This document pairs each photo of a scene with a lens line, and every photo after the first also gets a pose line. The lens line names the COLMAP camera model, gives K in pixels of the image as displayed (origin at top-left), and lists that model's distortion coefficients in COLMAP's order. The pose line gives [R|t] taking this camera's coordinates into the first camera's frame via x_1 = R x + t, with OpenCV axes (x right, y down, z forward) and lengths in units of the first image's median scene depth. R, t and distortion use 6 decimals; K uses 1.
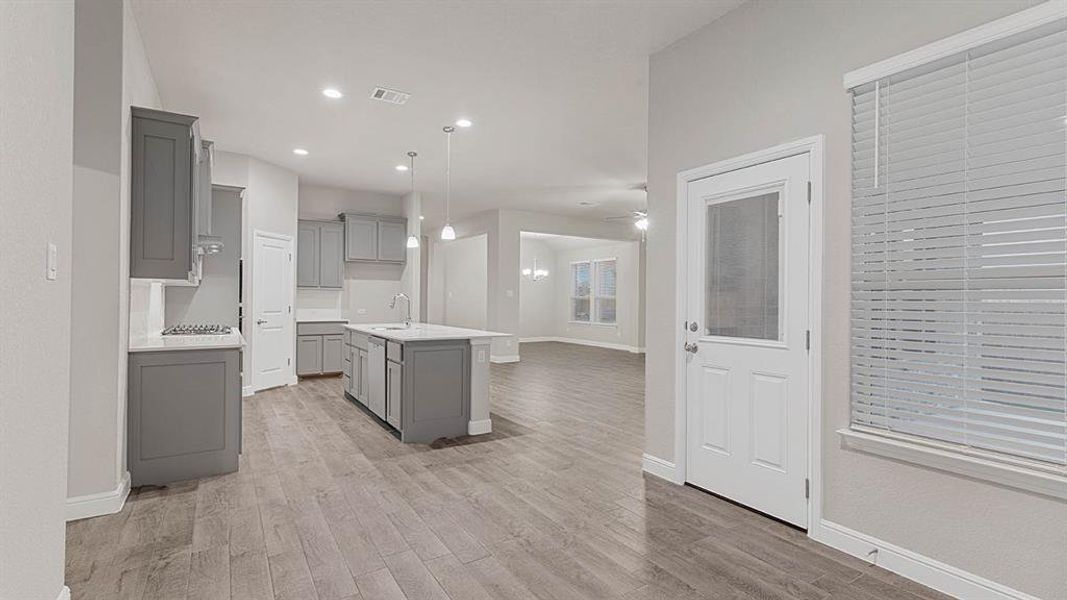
lens RADIAL K [[480.6, 0, 532.6], [0, 480.6, 294.0], [0, 0, 1]] dist [0.007771, -0.000555]
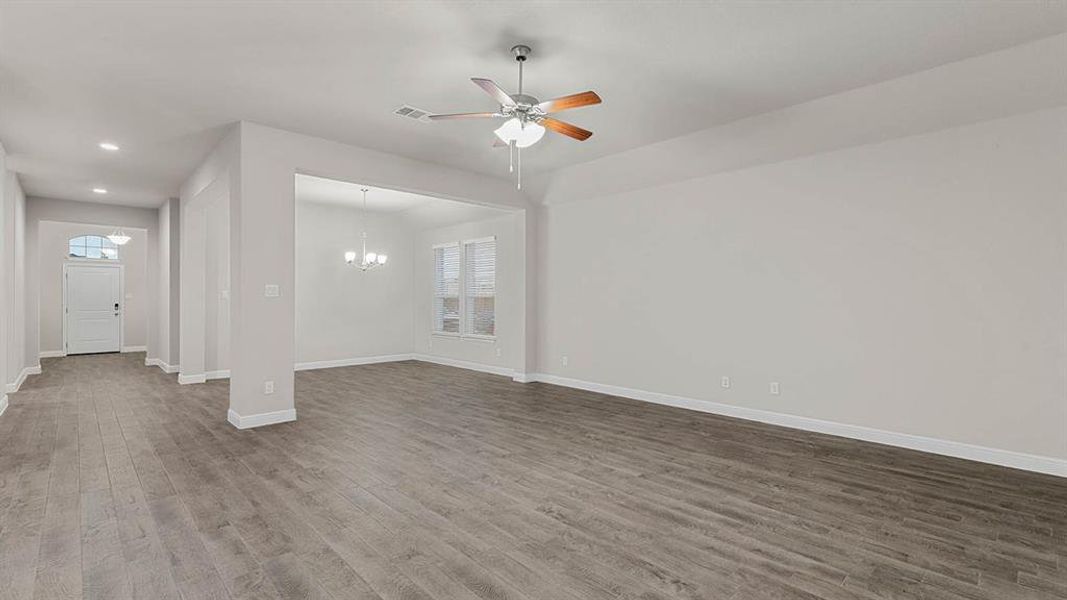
lens RADIAL K [[480.6, 0, 533.8], [0, 480.6, 300.6], [0, 0, 1]] dist [0.007771, -0.000555]
pose [[0.983012, -0.009360, 0.183303, 0.314472], [0.006622, 0.999857, 0.015547, 0.009311], [-0.183422, -0.014069, 0.982933, 1.013016]]
